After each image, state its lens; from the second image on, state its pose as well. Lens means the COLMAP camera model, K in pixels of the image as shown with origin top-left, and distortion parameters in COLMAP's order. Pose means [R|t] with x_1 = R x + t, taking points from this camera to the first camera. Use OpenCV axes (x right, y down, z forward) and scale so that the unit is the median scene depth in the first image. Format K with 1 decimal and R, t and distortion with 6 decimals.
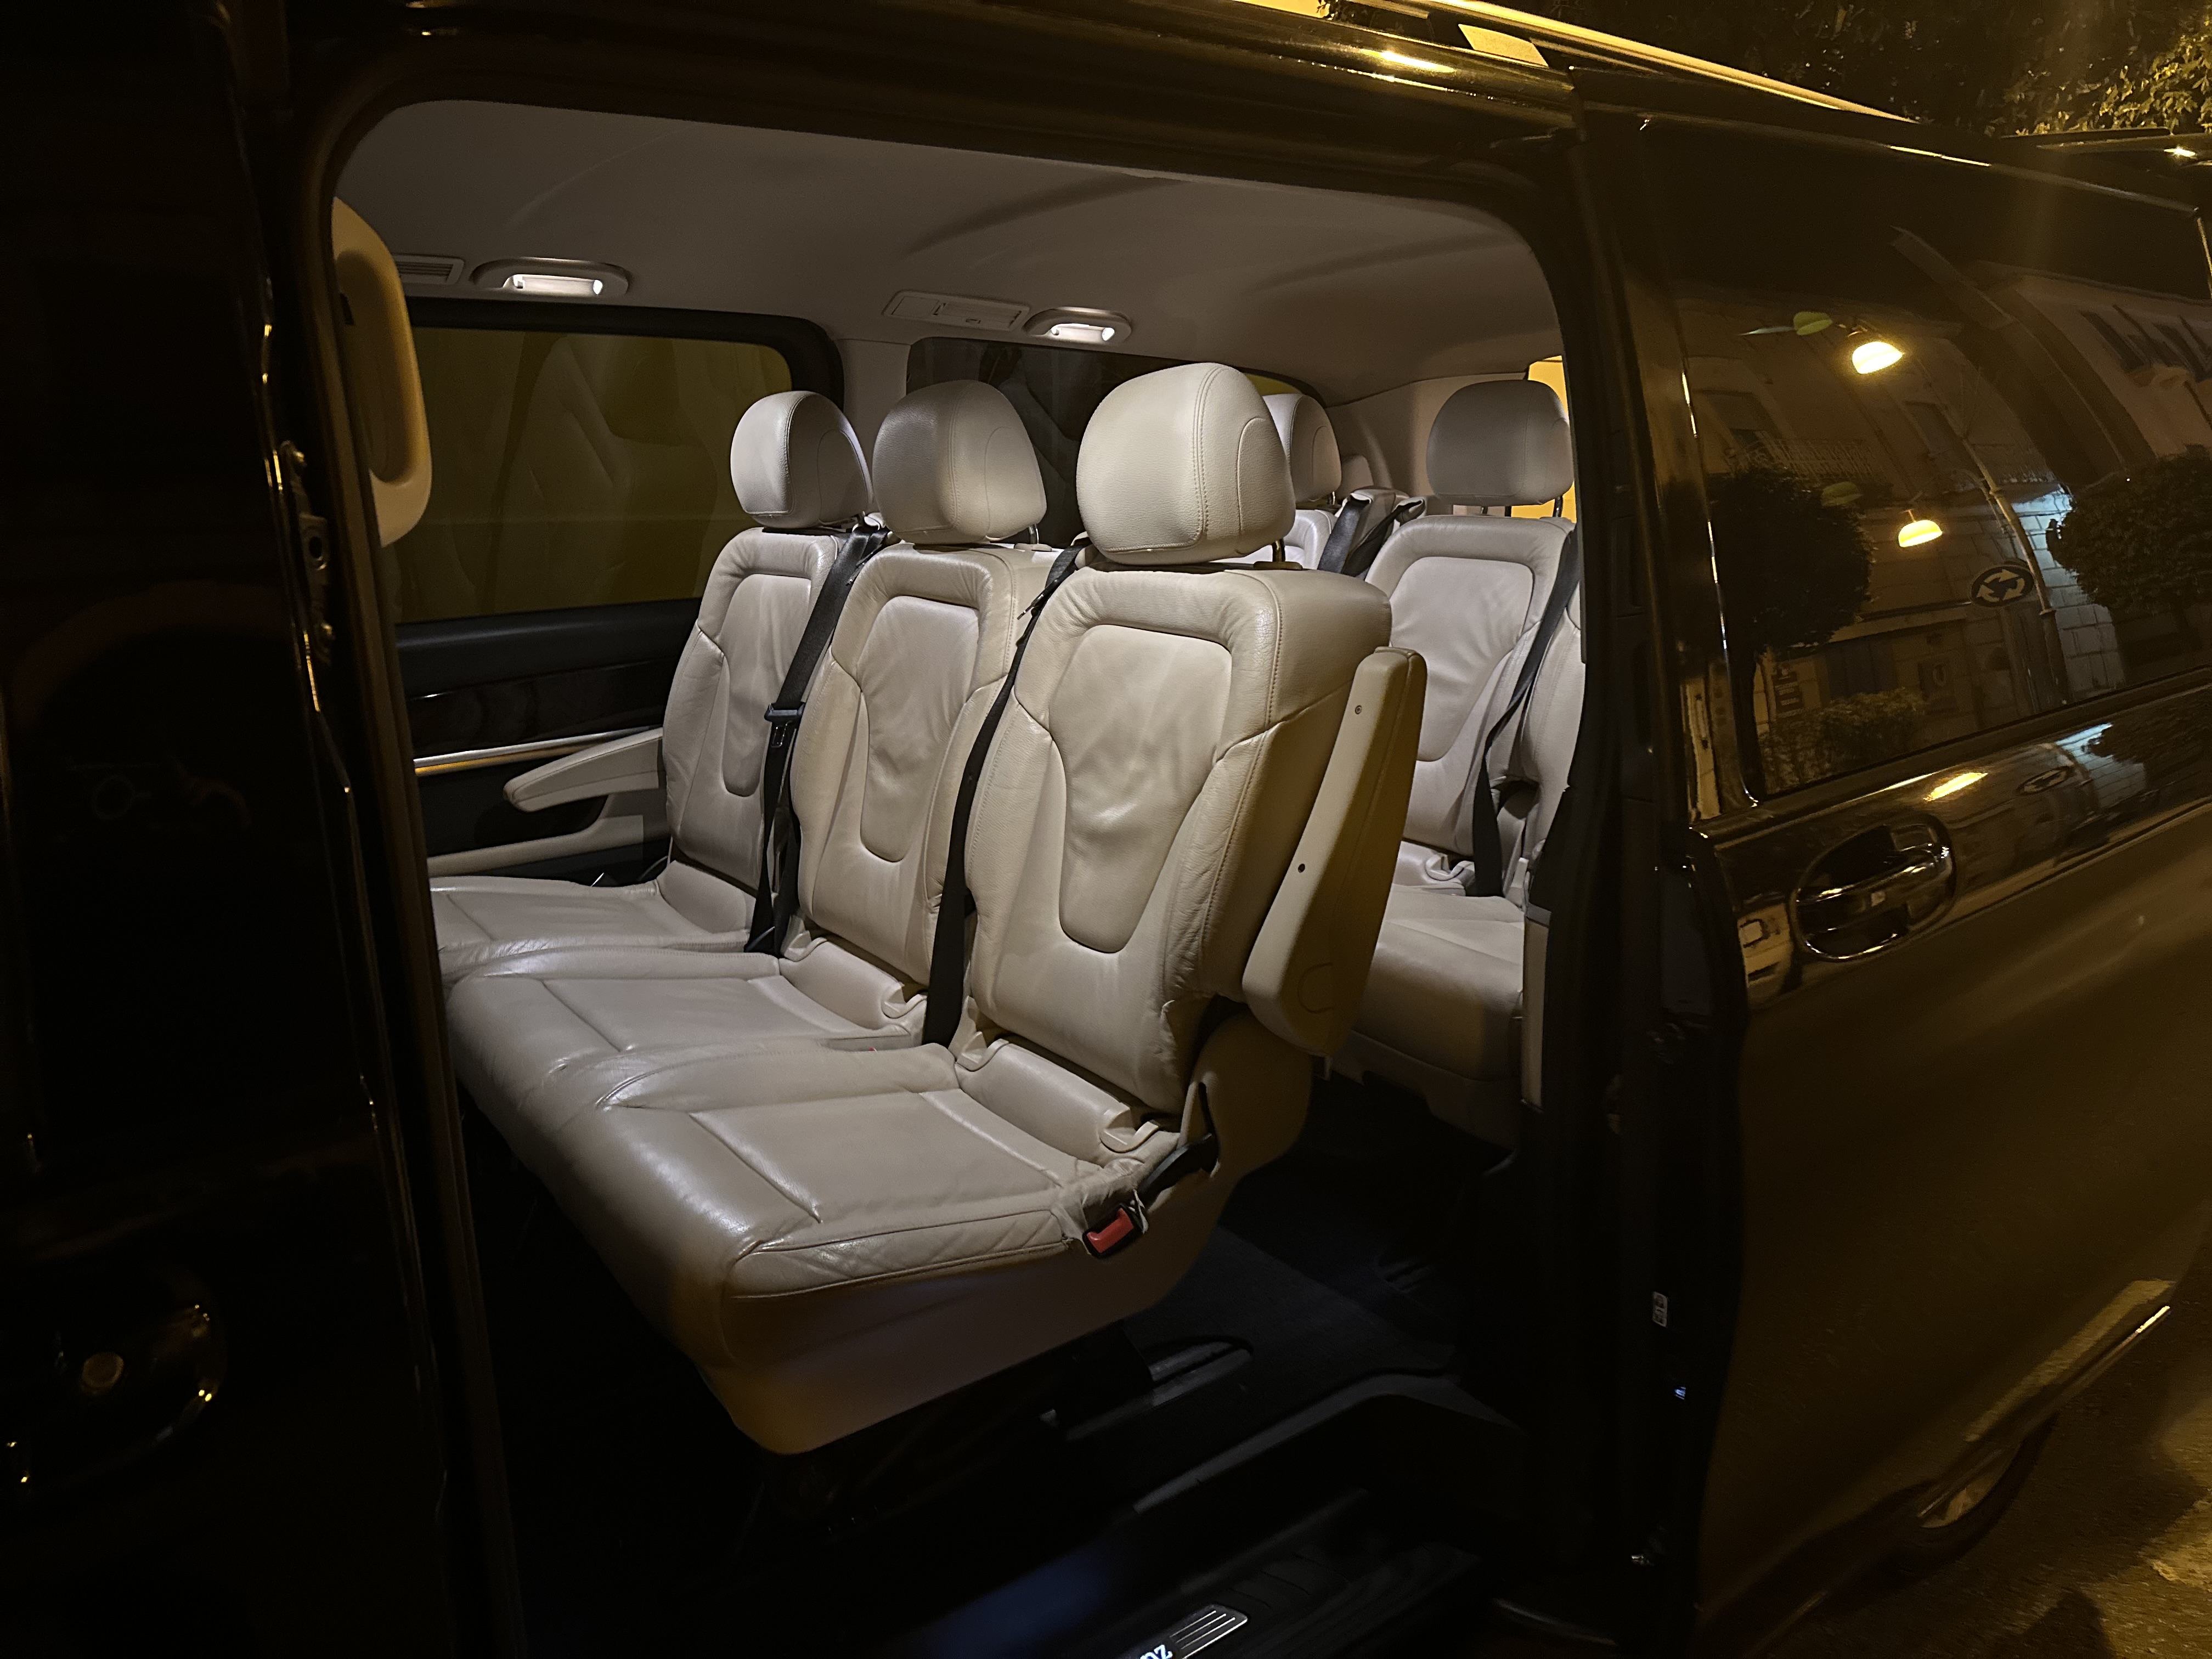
lens RADIAL K [[1573.7, 0, 1117.3], [0, 1573.7, 840.9], [0, 0, 1]] dist [0.097741, -0.105685]
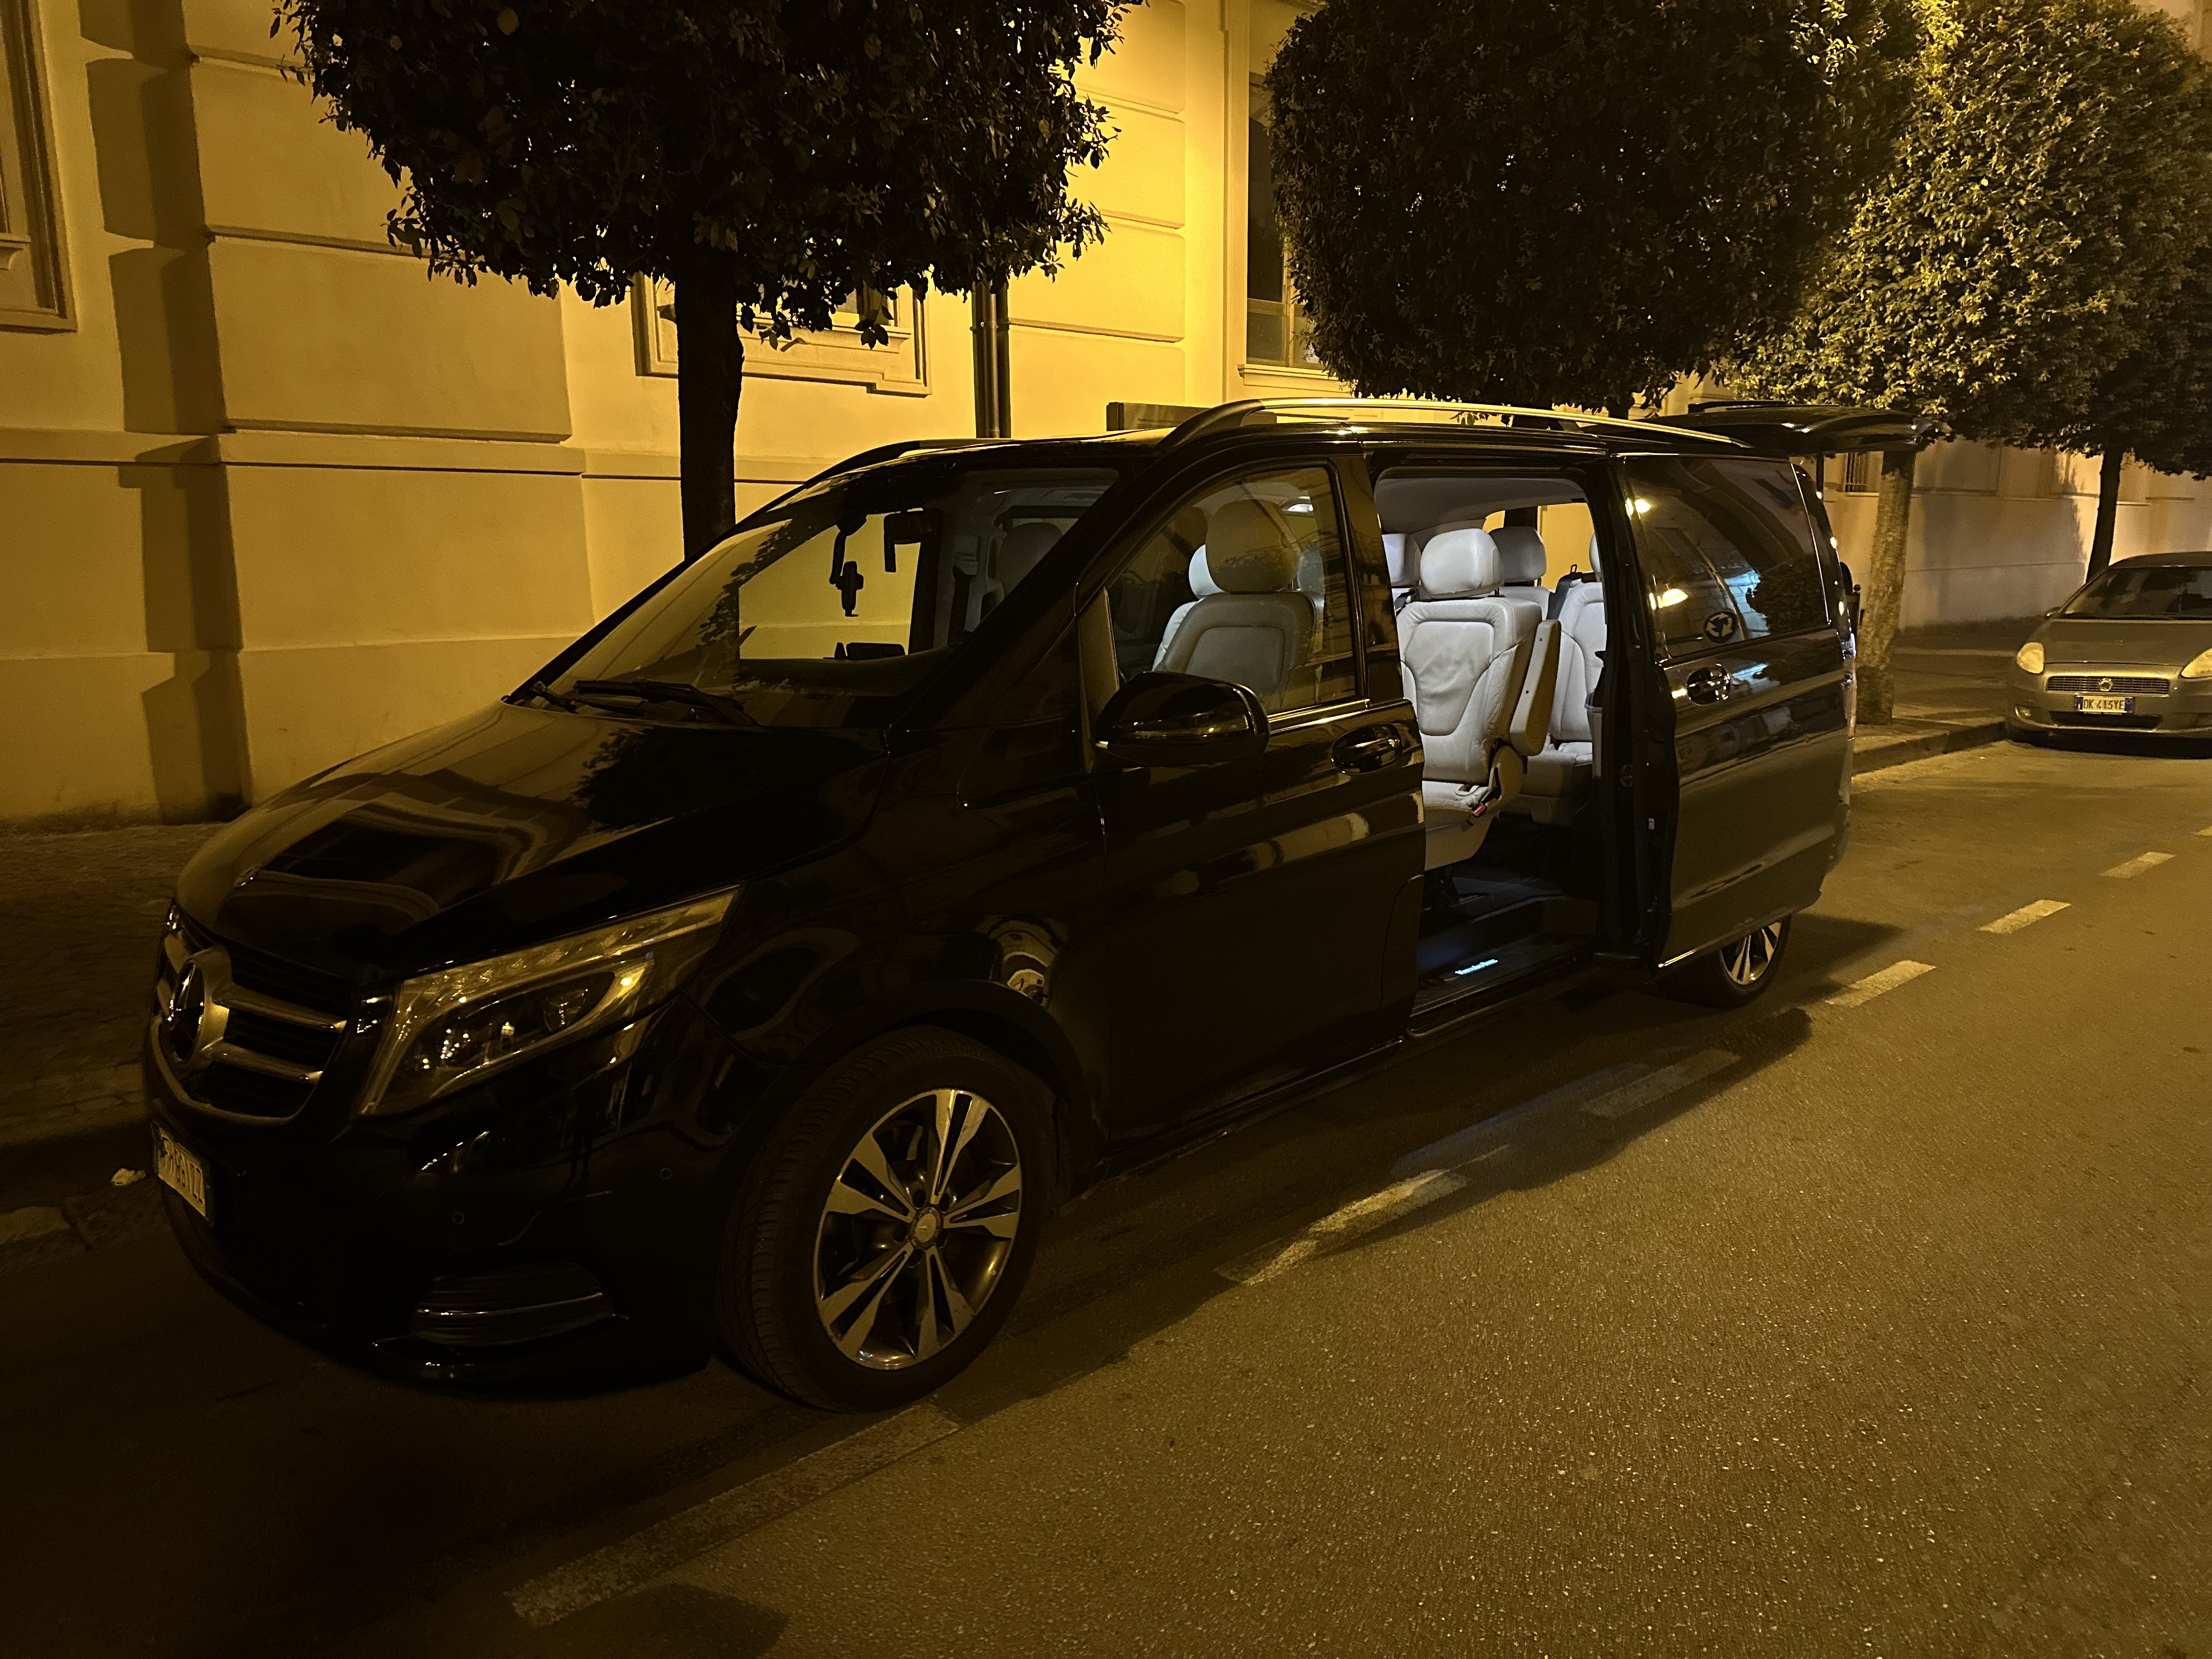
lens RADIAL K [[1573.7, 0, 1117.3], [0, 1573.7, 840.9], [0, 0, 1]] dist [0.097741, -0.105685]
pose [[0.988993, -0.051047, 0.138880, -0.700991], [0.059902, 0.996379, -0.060338, 0.279746], [-0.135297, 0.067993, 0.988469, -1.200852]]
